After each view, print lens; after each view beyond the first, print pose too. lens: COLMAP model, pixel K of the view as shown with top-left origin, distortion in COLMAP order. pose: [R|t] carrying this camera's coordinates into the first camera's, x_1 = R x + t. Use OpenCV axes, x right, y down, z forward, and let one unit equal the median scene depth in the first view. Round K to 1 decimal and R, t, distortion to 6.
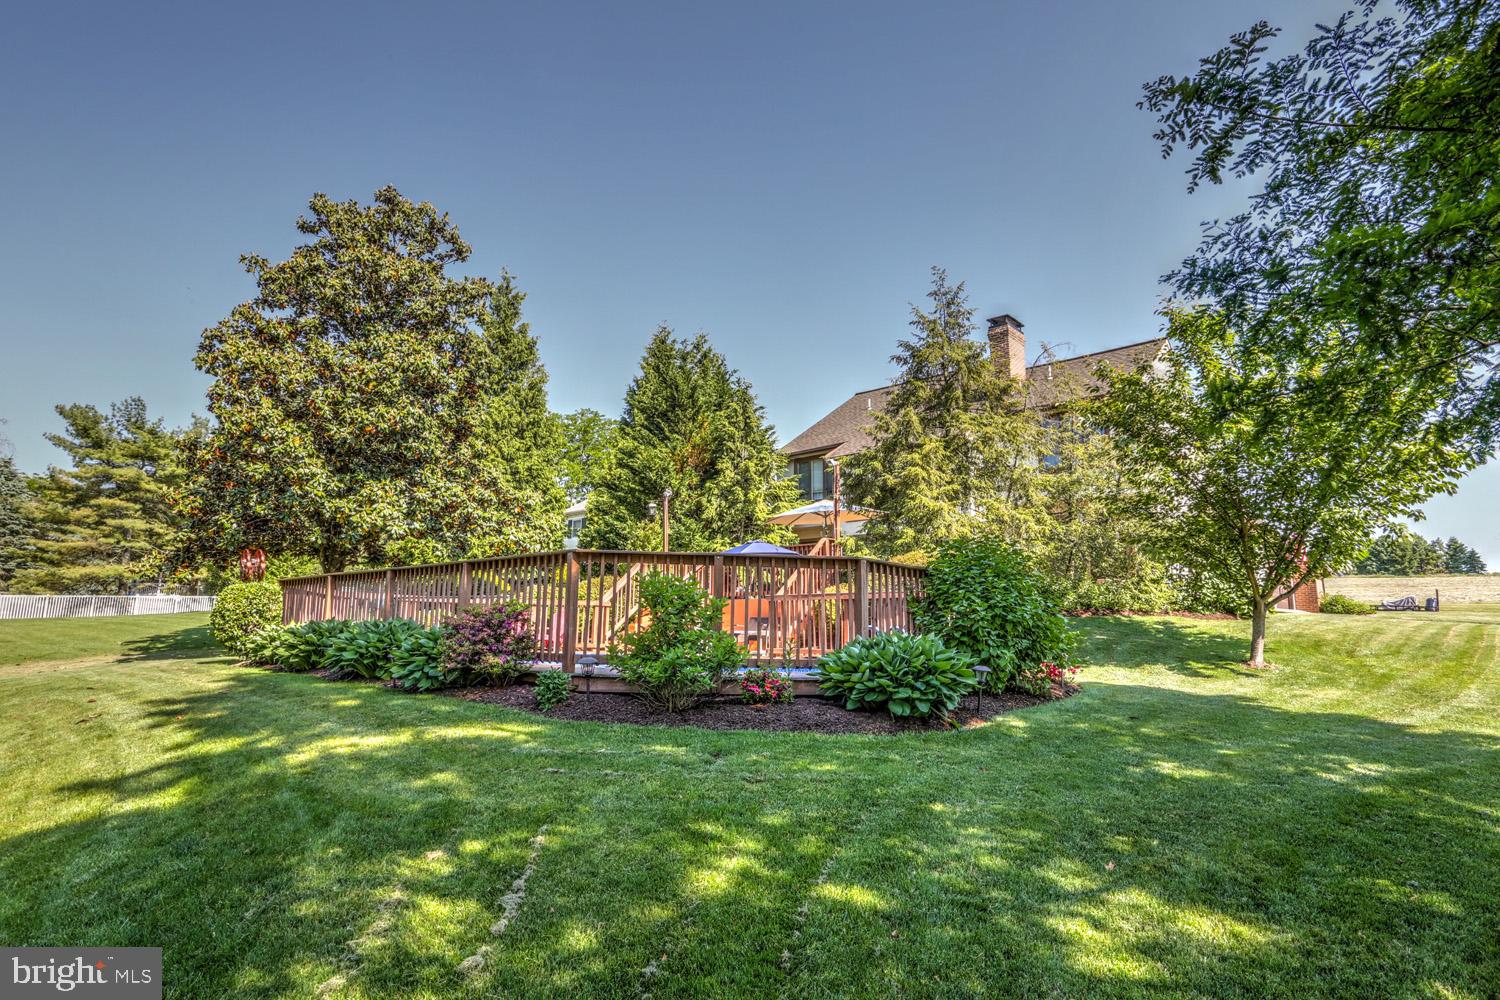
lens RADIAL K [[867.3, 0, 750.0], [0, 867.3, 500.0], [0, 0, 1]] dist [-0.000223, 0.000170]
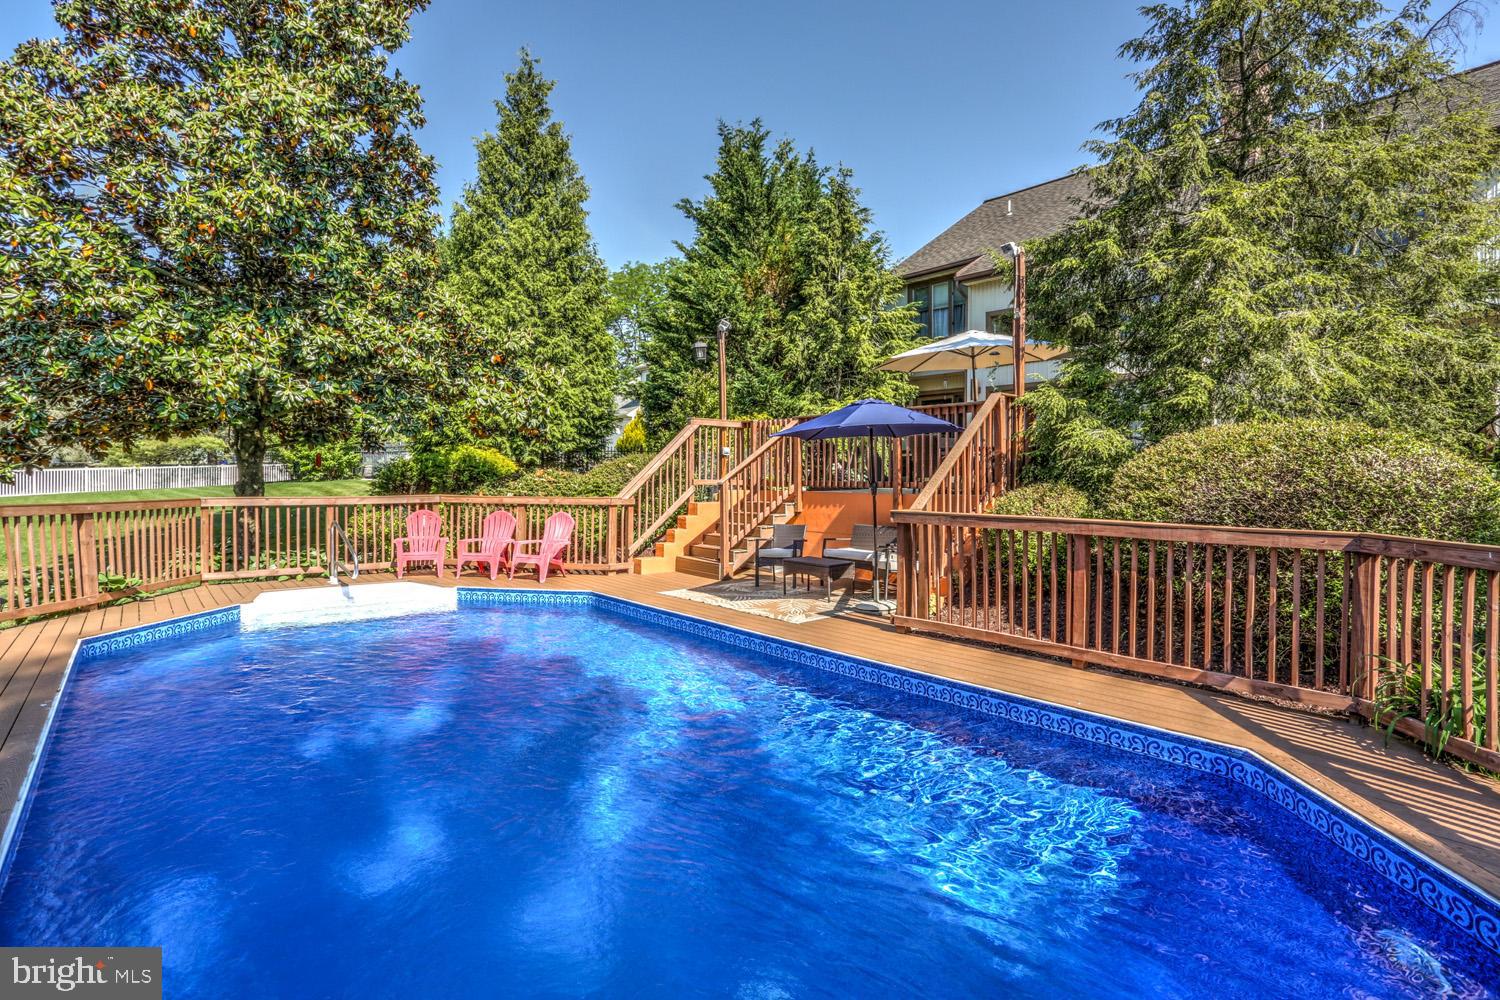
lens RADIAL K [[737.1, 0, 750.0], [0, 737.1, 500.0], [0, 0, 1]] dist [-0.086606, 0.037031]
pose [[0.992095, -0.003113, -0.125453, -0.006601], [0.027067, 0.981470, 0.189696, 0.013802], [0.122538, -0.191592, 0.973795, 0.373141]]
